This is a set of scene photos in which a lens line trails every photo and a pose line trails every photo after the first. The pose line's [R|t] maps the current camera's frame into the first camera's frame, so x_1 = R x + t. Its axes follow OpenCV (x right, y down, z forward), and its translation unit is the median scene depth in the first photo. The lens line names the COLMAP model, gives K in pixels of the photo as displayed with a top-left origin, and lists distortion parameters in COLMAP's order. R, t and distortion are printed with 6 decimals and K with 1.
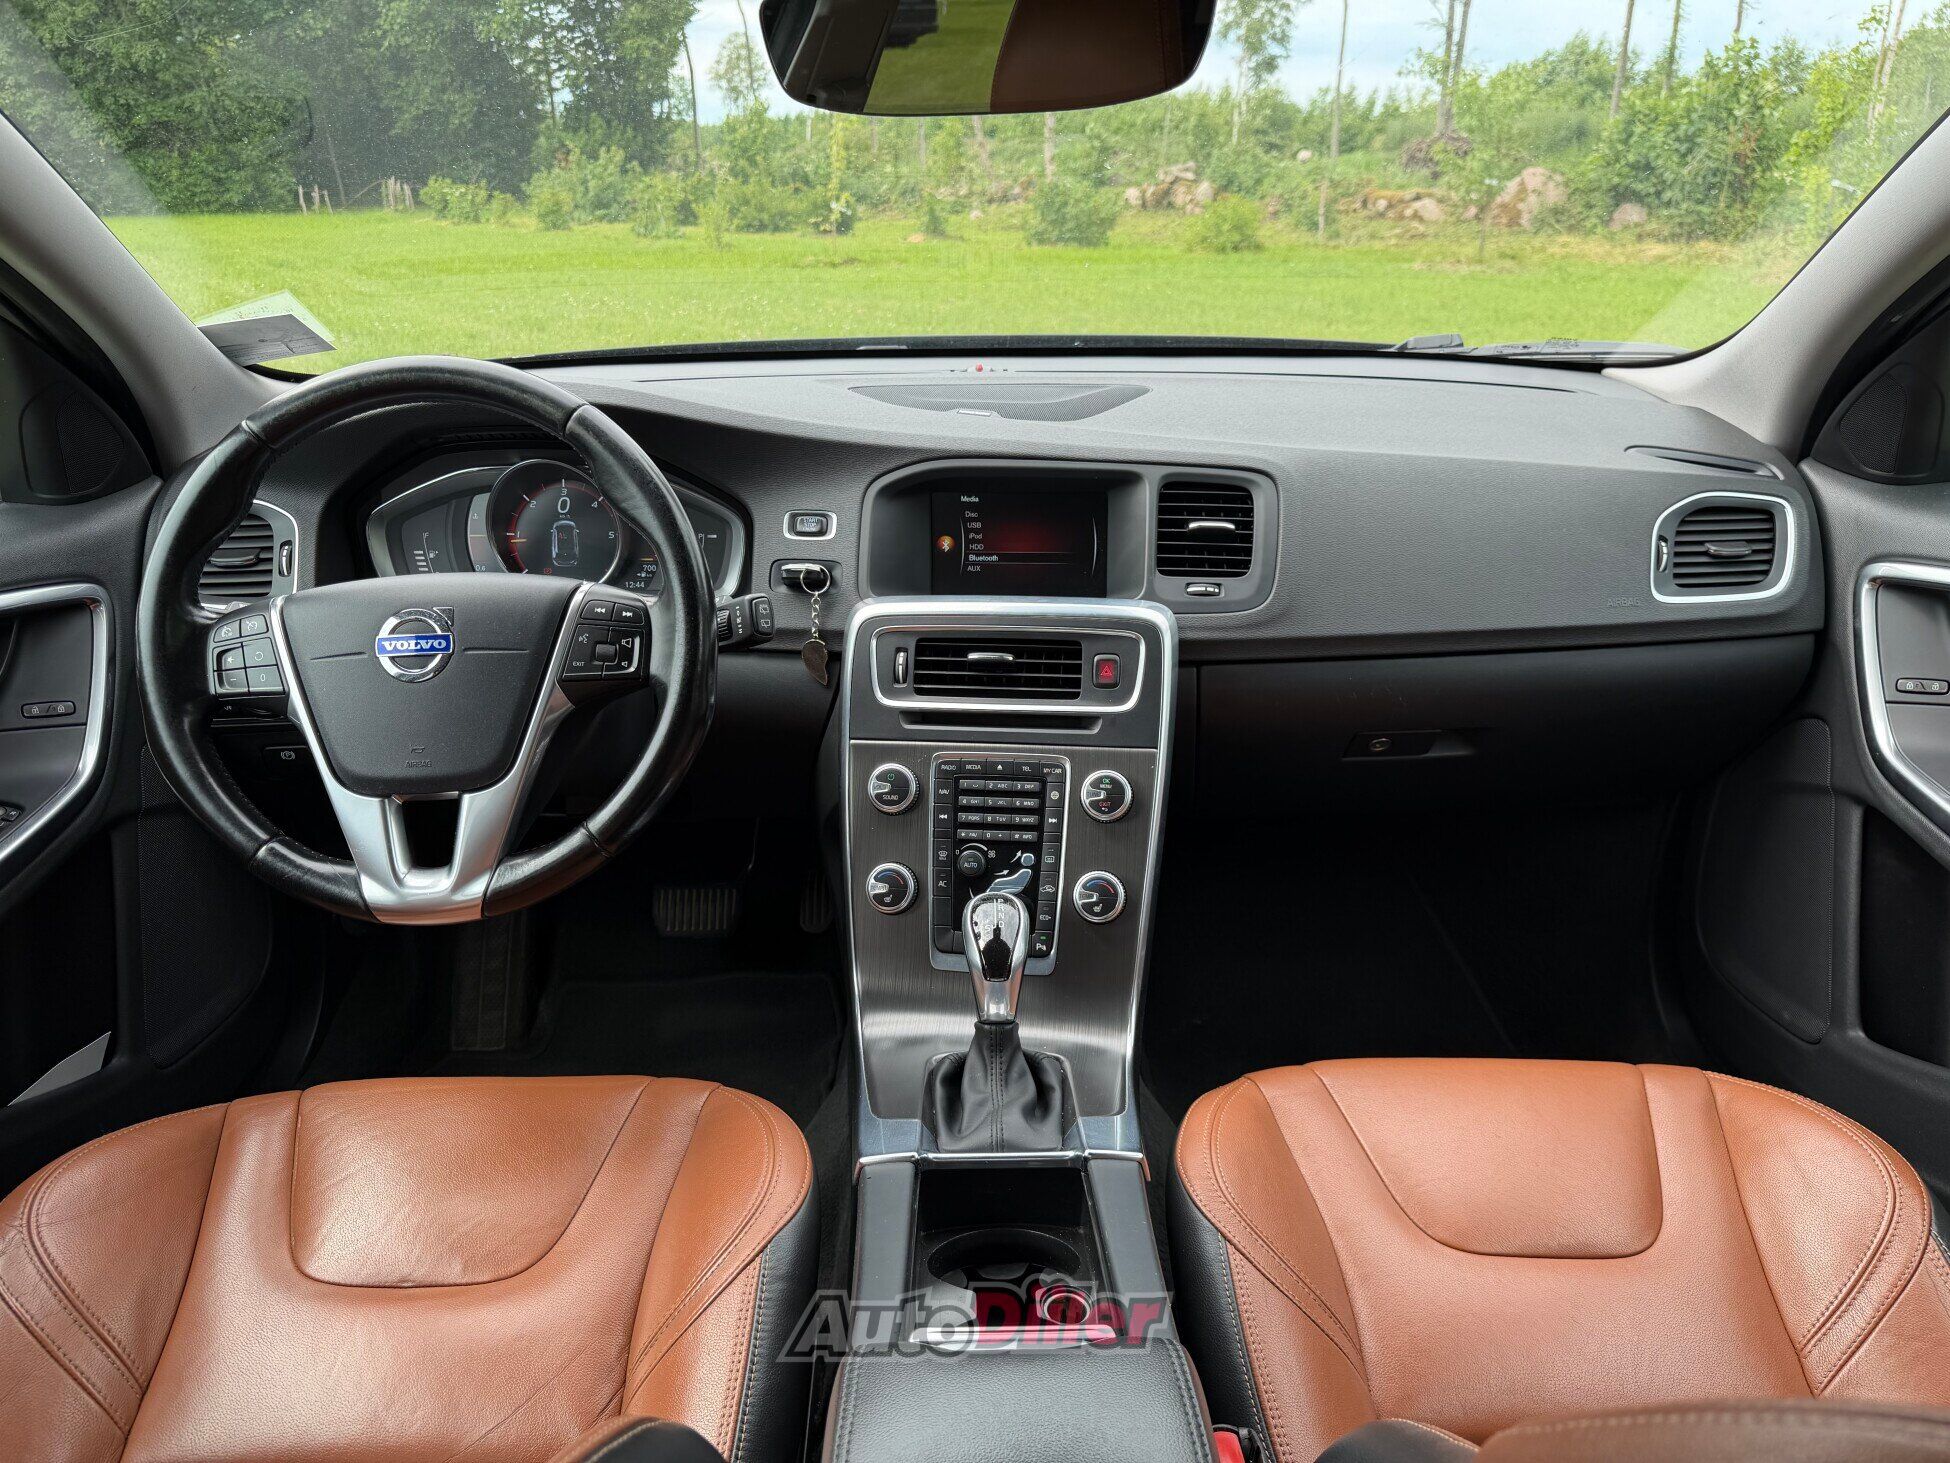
lens RADIAL K [[1447.8, 0, 963.6], [0, 1447.8, 762.4], [0, 0, 1]] dist [0.001198, -0.040953]
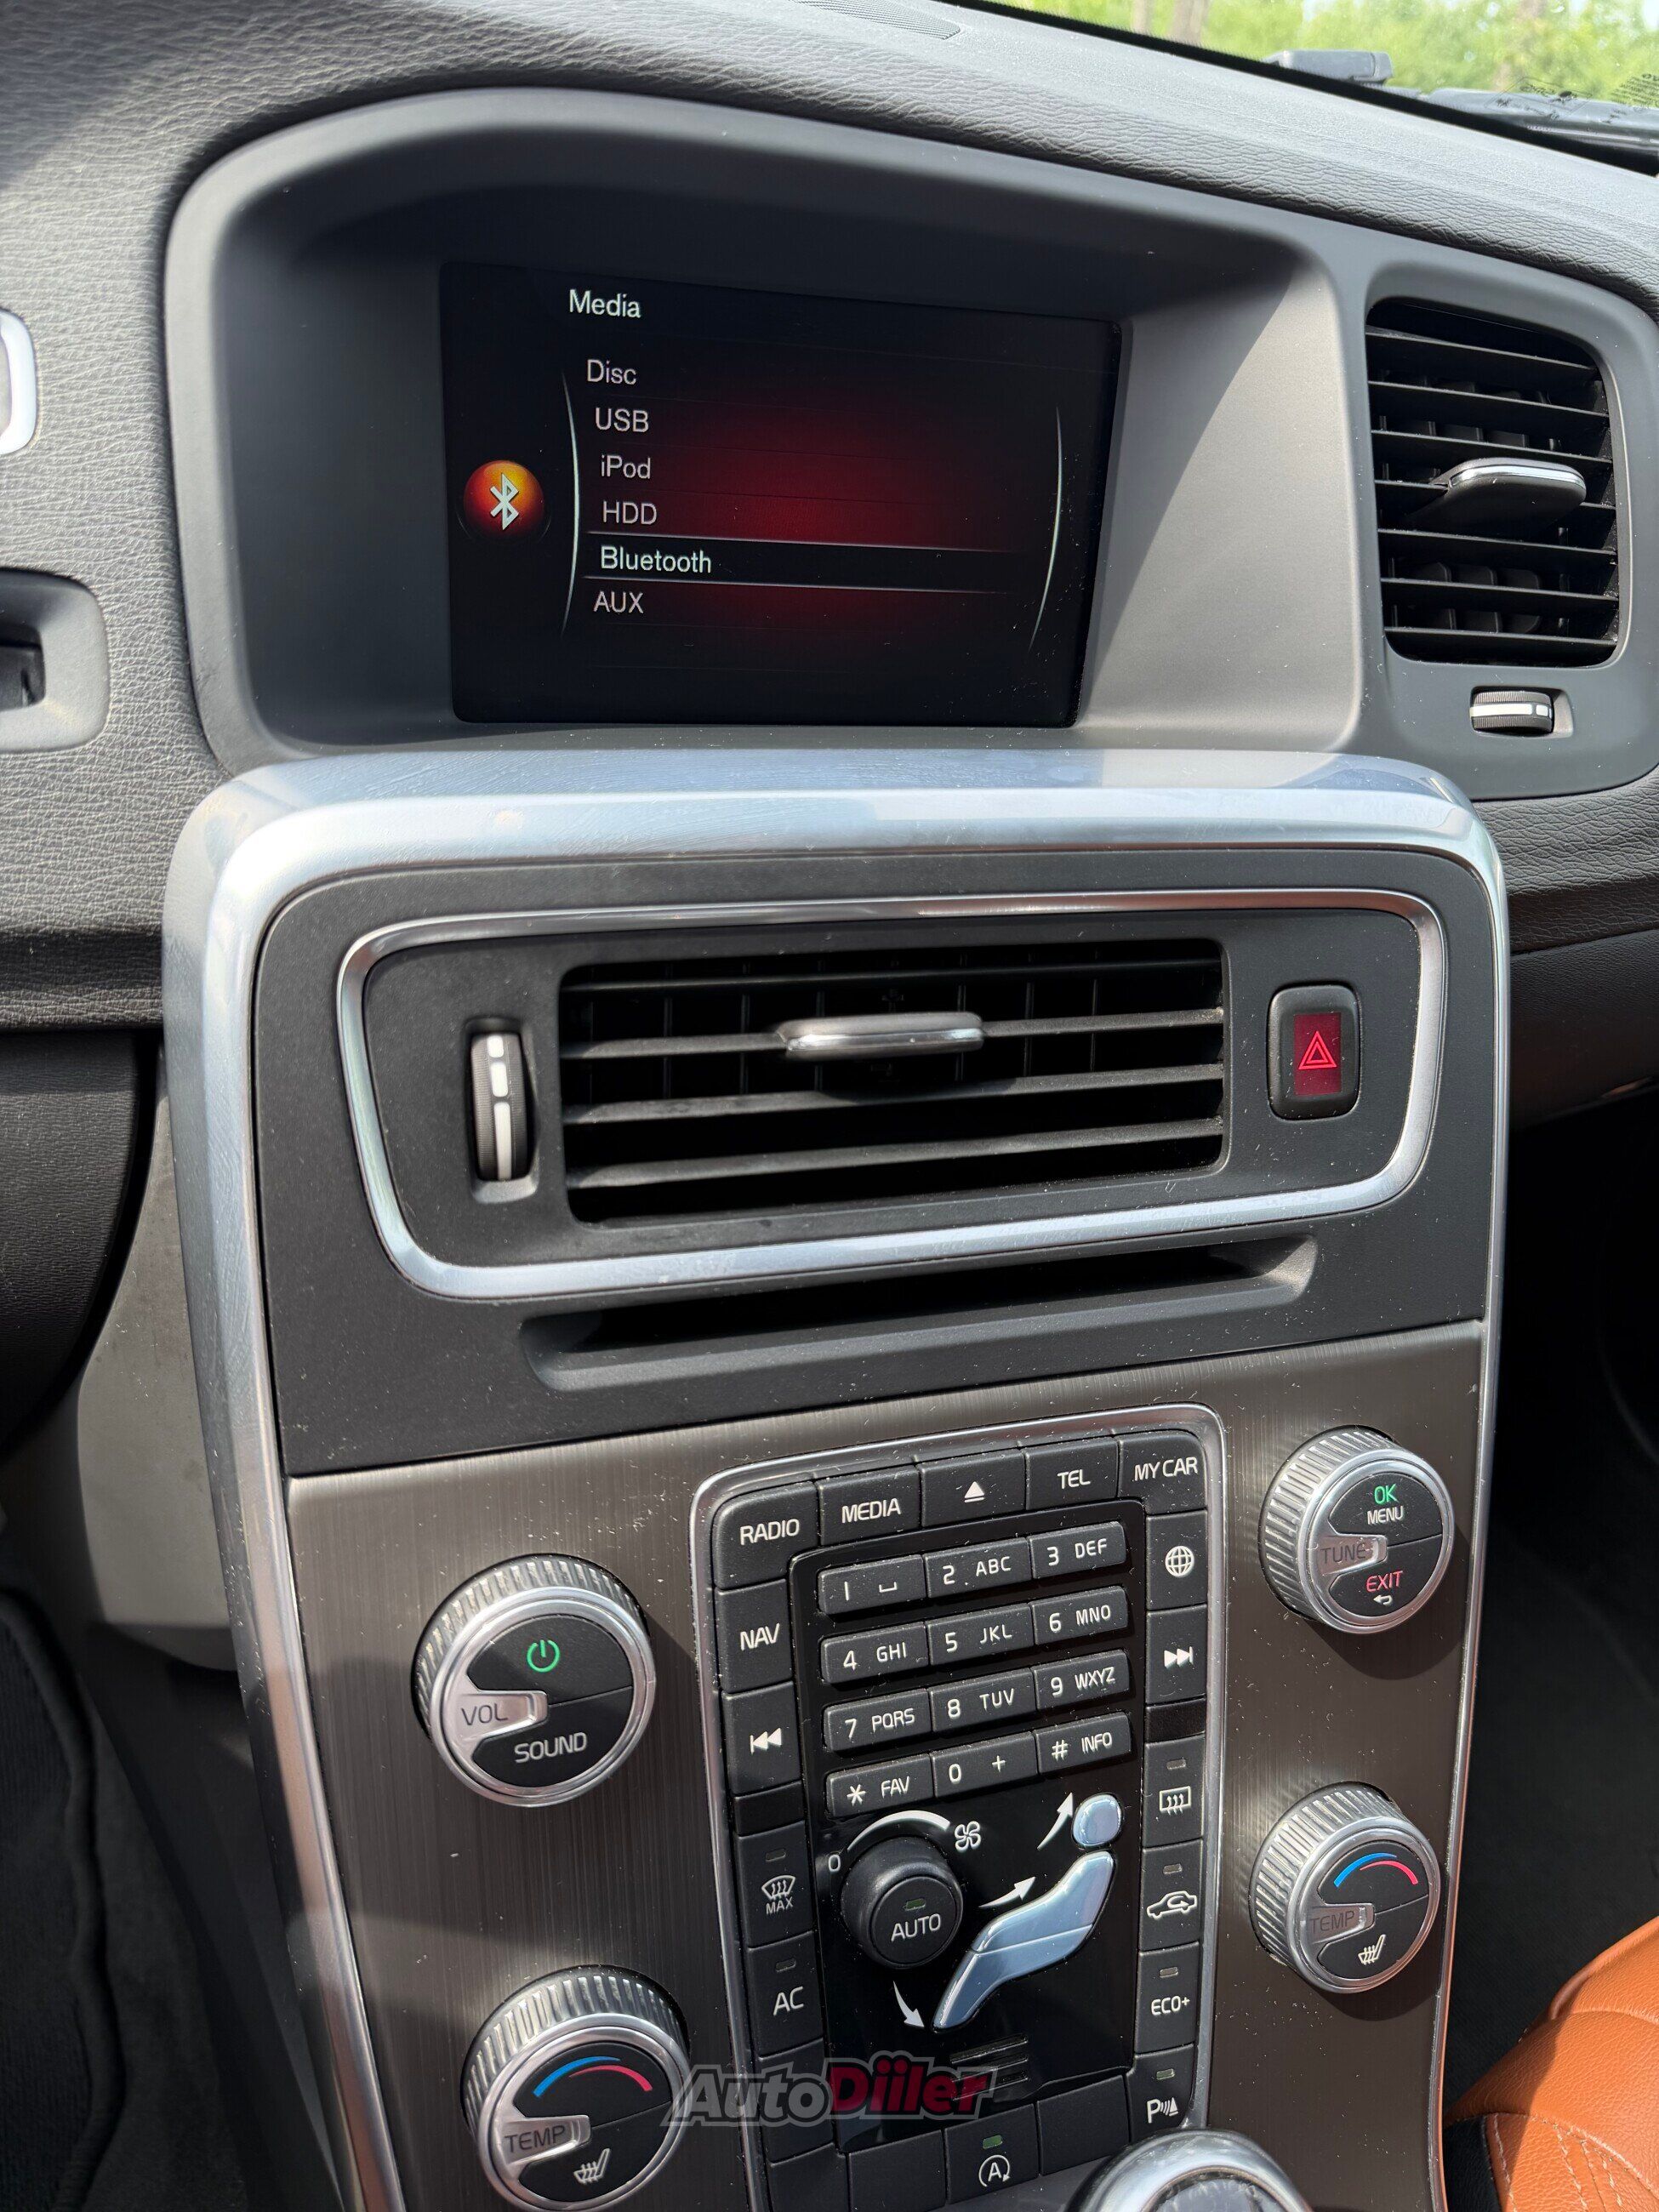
lens RADIAL K [[1642.3, 0, 829.5], [0, 1642.3, 1106.0], [0, 0, 1]] dist [0.001198, -0.040953]
pose [[0.882192, -0.127224, 0.453378, -0.110862], [0.027600, 0.975125, 0.219929, -0.118958], [-0.470081, -0.181506, 0.863759, 0.775875]]
